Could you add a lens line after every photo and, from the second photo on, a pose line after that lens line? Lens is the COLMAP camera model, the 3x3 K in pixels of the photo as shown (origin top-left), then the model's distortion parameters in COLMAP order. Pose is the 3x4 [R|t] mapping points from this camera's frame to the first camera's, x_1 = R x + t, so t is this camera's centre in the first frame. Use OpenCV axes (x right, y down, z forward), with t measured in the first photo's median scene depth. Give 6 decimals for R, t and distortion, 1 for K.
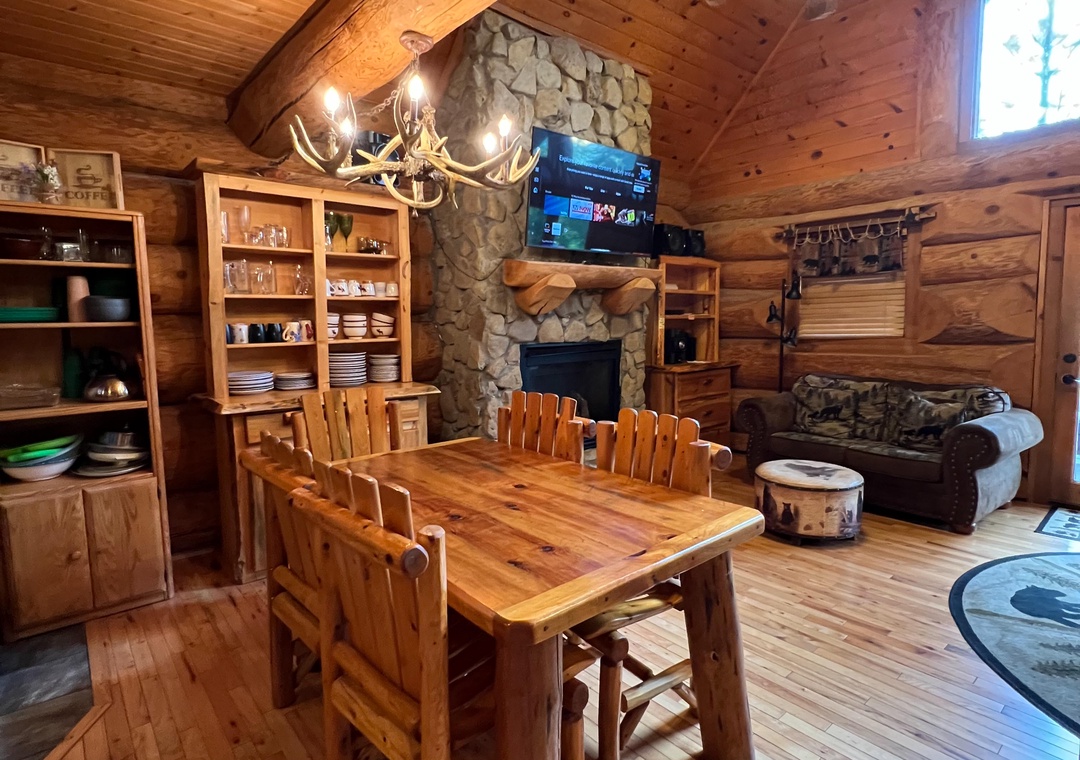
lens RADIAL K [[576.3, 0, 545.8], [0, 576.3, 375.9], [0, 0, 1]] dist [-0.003888, 0.000899]
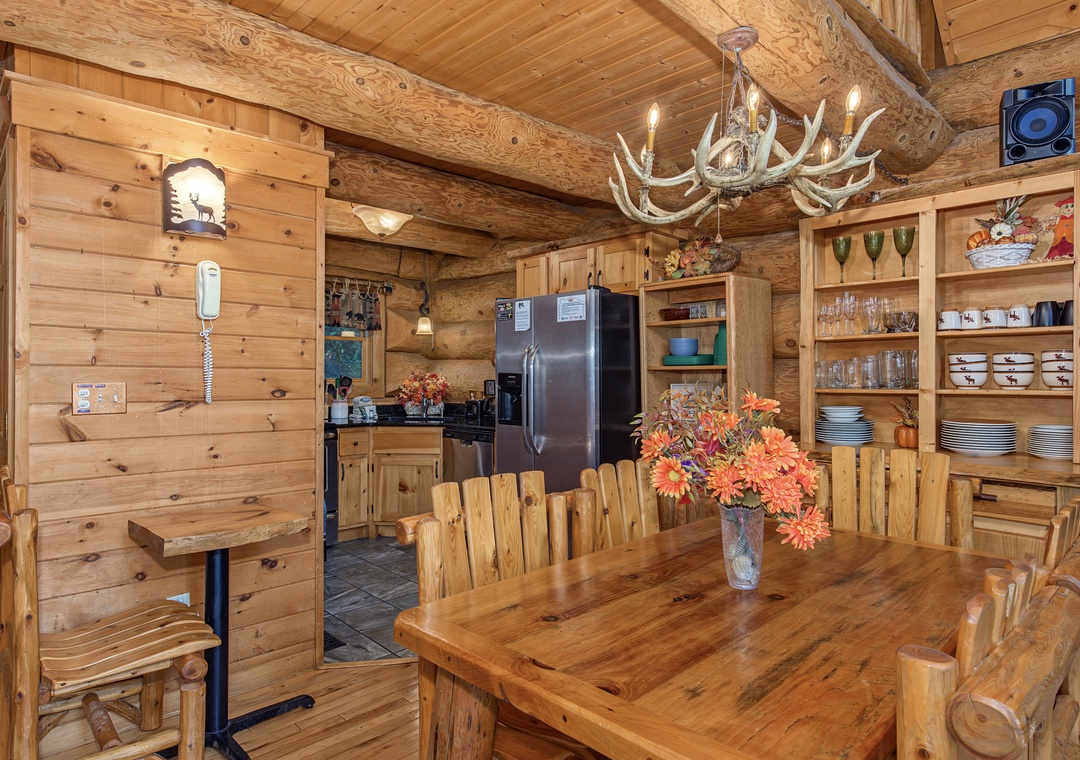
lens RADIAL K [[633.3, 0, 526.0], [0, 633.3, 372.3], [0, 0, 1]] dist [0.004717, 0.000047]
pose [[0.053945, 0.006223, -0.998525, 0.312980], [-0.089155, 0.996017, 0.001391, -0.023008], [0.994556, 0.088949, 0.054285, 0.285542]]
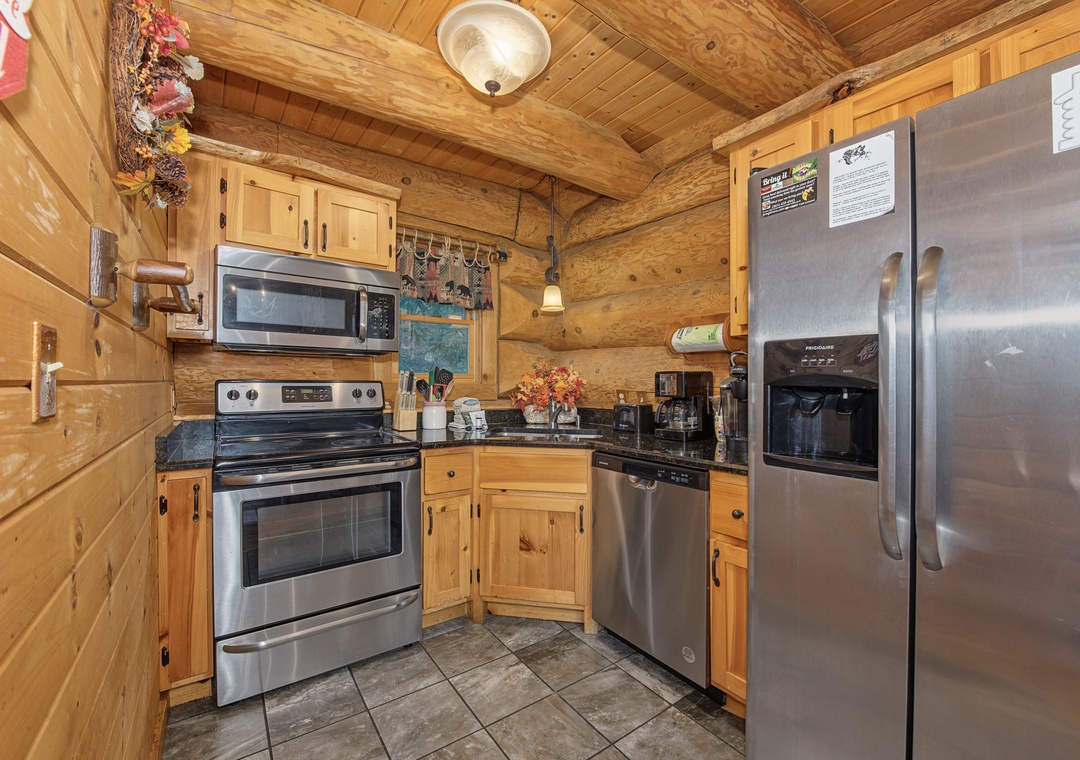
lens RADIAL K [[471.2, 0, 529.5], [0, 471.2, 383.7], [0, 0, 1]] dist [-0.010500, -0.001737]
pose [[-0.097771, 0.012185, -0.995134, -0.340813], [-0.089119, 0.995801, 0.020949, 0.015977], [0.991211, 0.090734, -0.096274, 0.179715]]
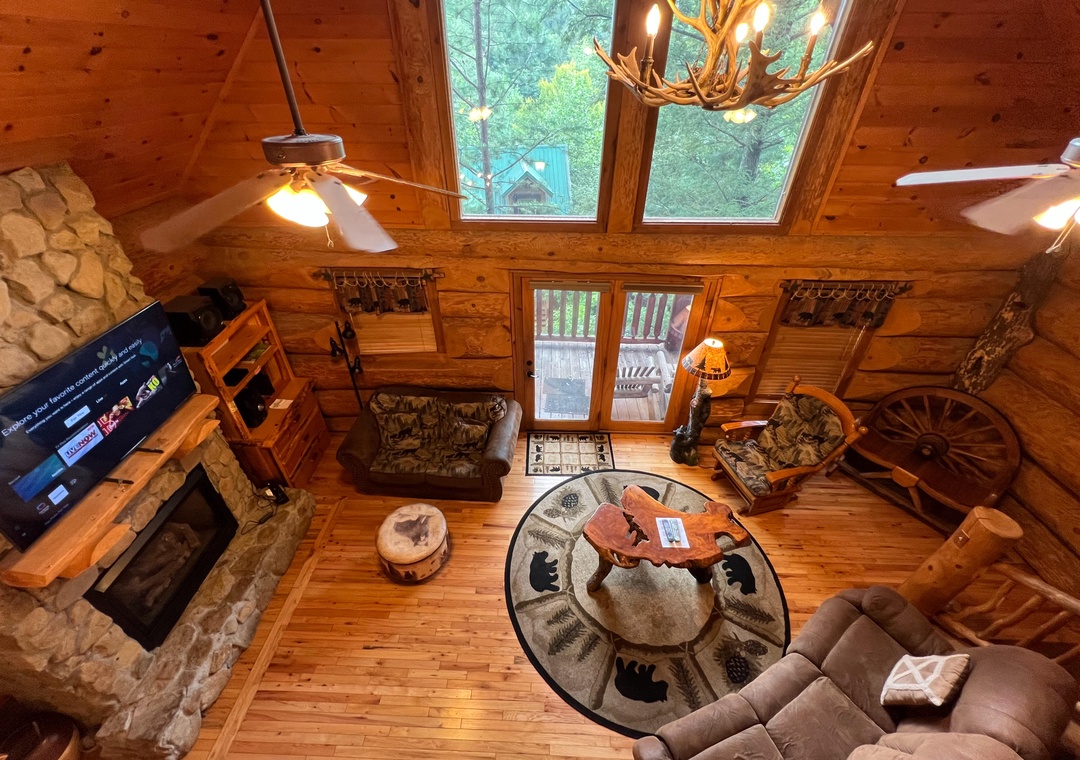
lens RADIAL K [[431.4, 0, 537.5], [0, 431.4, 375.8], [0, 0, 1]] dist [-0.001991, -0.000223]
pose [[0.676483, -0.419344, 0.605411, 0.148331], [0.055550, 0.848770, 0.525837, -0.574462], [-0.734361, -0.322089, 0.597473, 0.209859]]
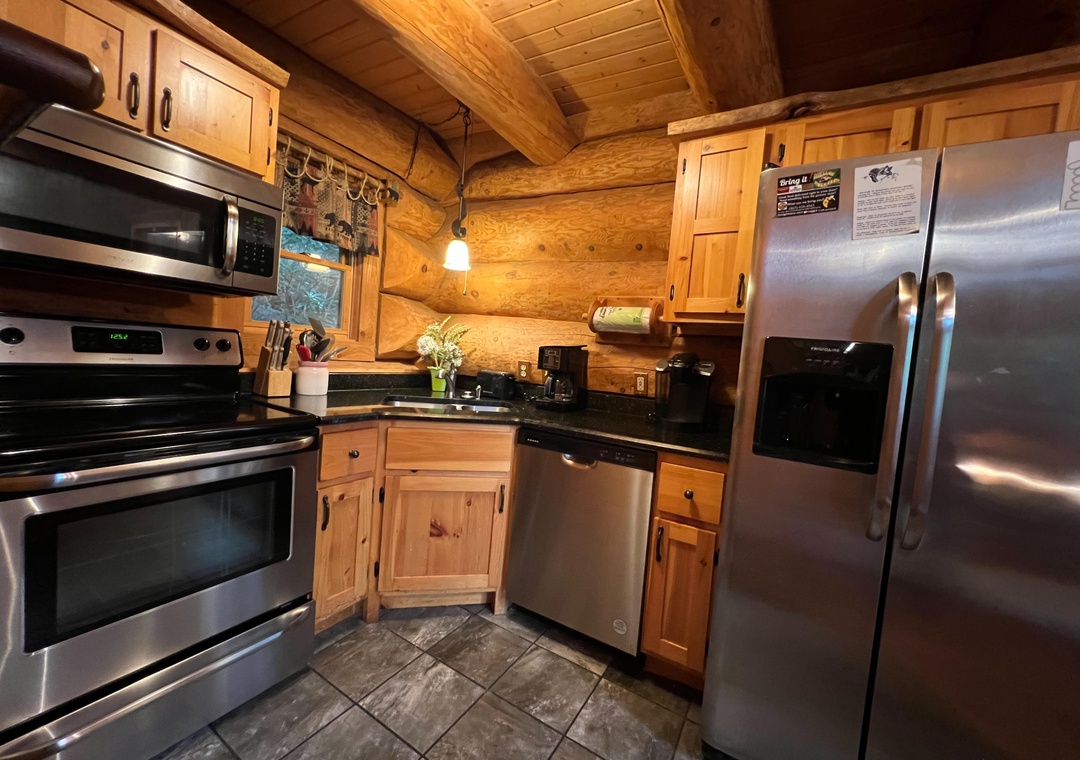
lens RADIAL K [[451.7, 0, 548.5], [0, 451.7, 380.4], [0, 0, 1]] dist [-0.002786, 0.001827]
pose [[0.321126, 0.092809, -0.942478, -0.415592], [-0.168474, 0.984911, 0.039584, 0.022428], [0.931930, 0.146072, 0.331917, 0.069309]]
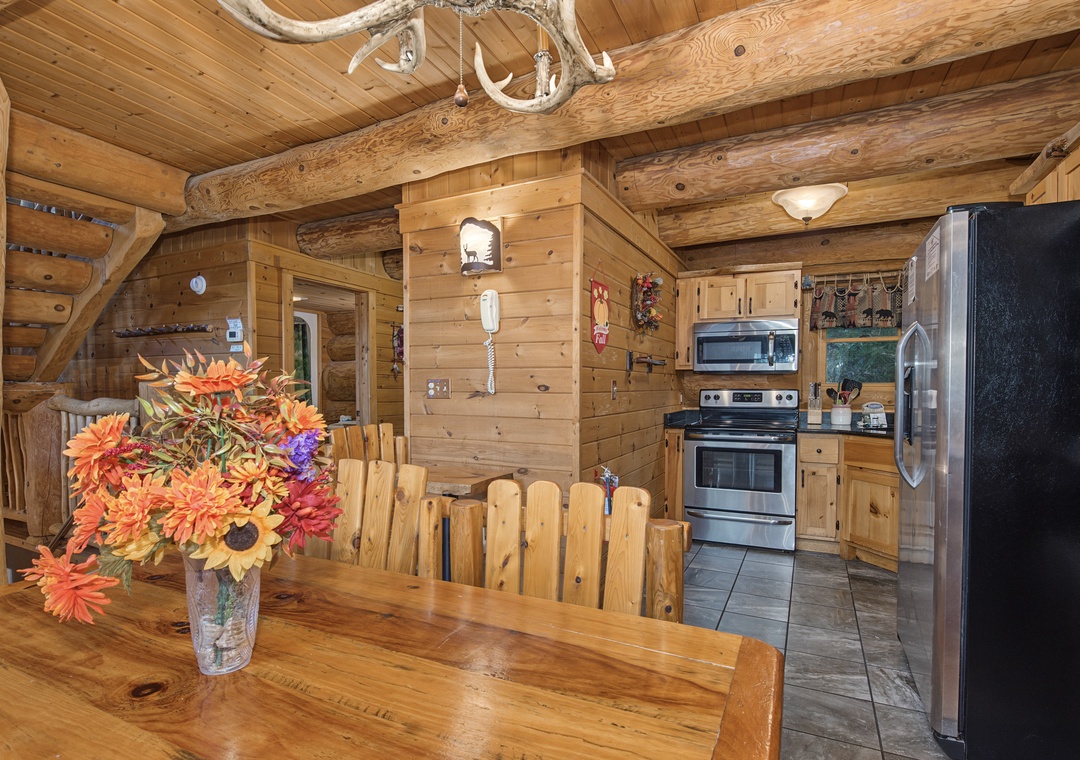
lens RADIAL K [[521.7, 0, 550.0], [0, 521.7, 404.7], [0, 0, 1]] dist [-0.006672, -0.001751]
pose [[-0.909603, 0.023848, -0.414794, -0.074865], [-0.026382, 0.993021, 0.114945, -0.032232], [0.414640, 0.115497, -0.902626, 0.652665]]
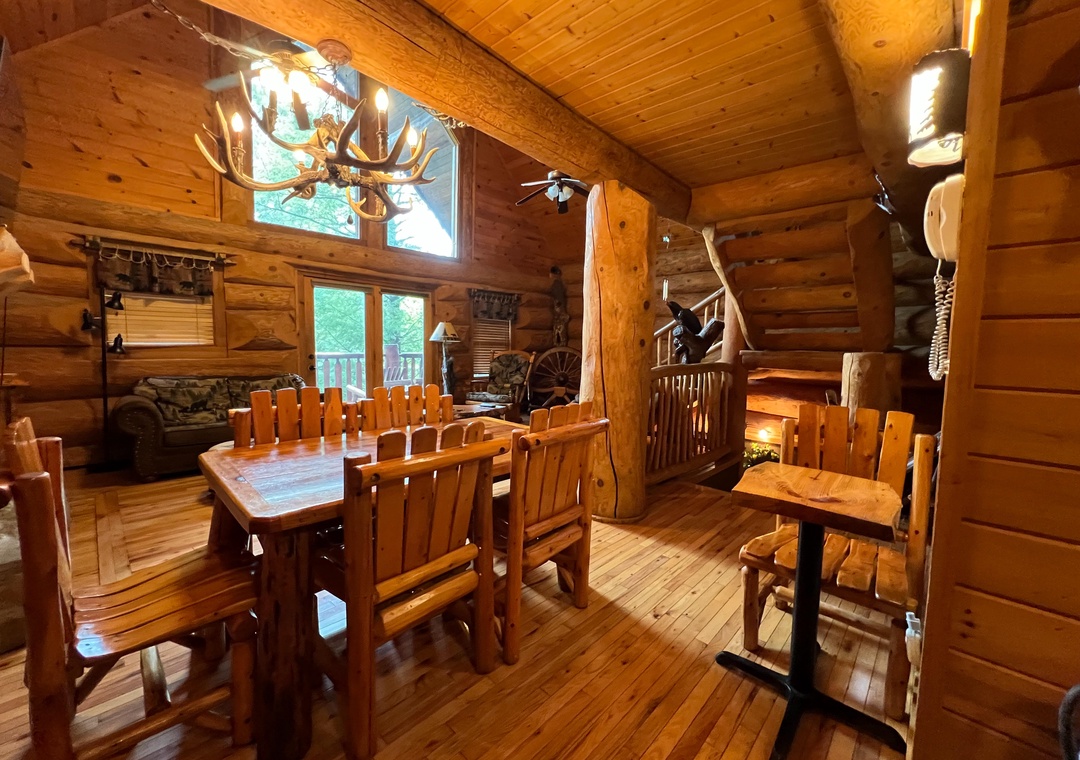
lens RADIAL K [[431.4, 0, 536.4], [0, 431.4, 377.7], [0, 0, 1]] dist [-0.001991, -0.000223]
pose [[-0.095373, -0.065480, 0.993286, -0.509992], [0.071923, 0.994773, 0.072484, -0.010869], [-0.992840, 0.078354, -0.090165, 0.354704]]
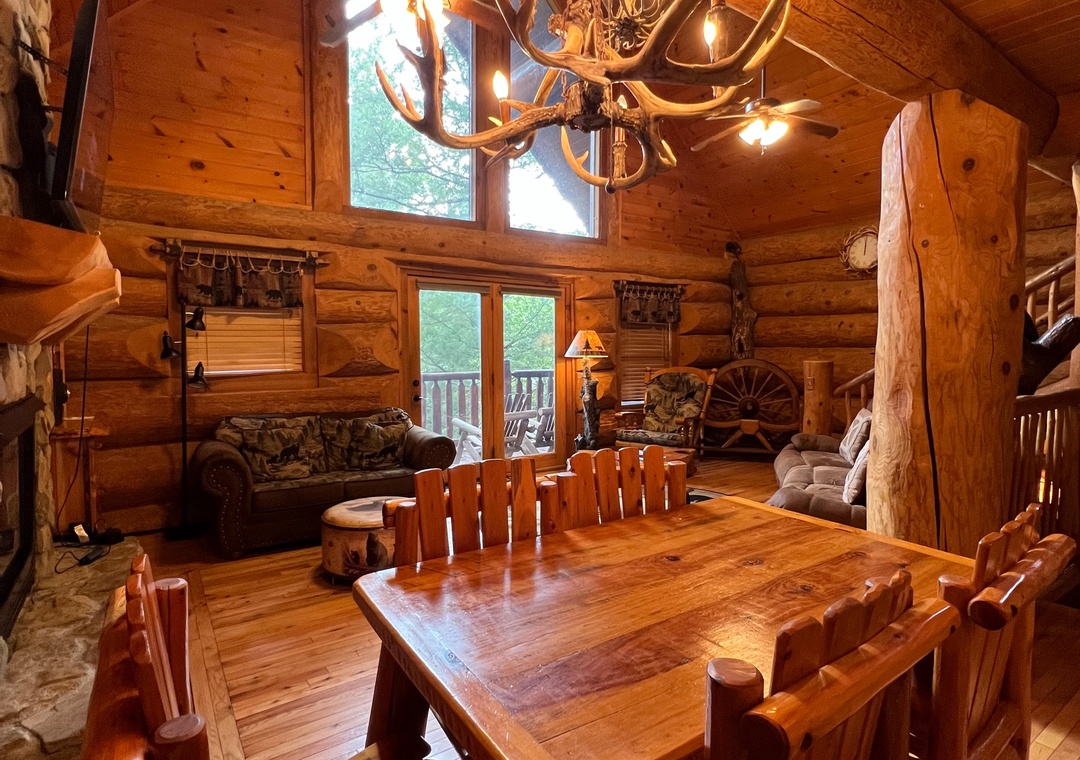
lens RADIAL K [[576.3, 0, 540.4], [0, 576.3, 376.3], [0, 0, 1]] dist [-0.003888, 0.000899]
pose [[0.107473, -0.035806, 0.993563, -0.399022], [0.091217, 0.995491, 0.026008, -0.049648], [-0.990015, 0.087835, 0.110255, 0.484247]]
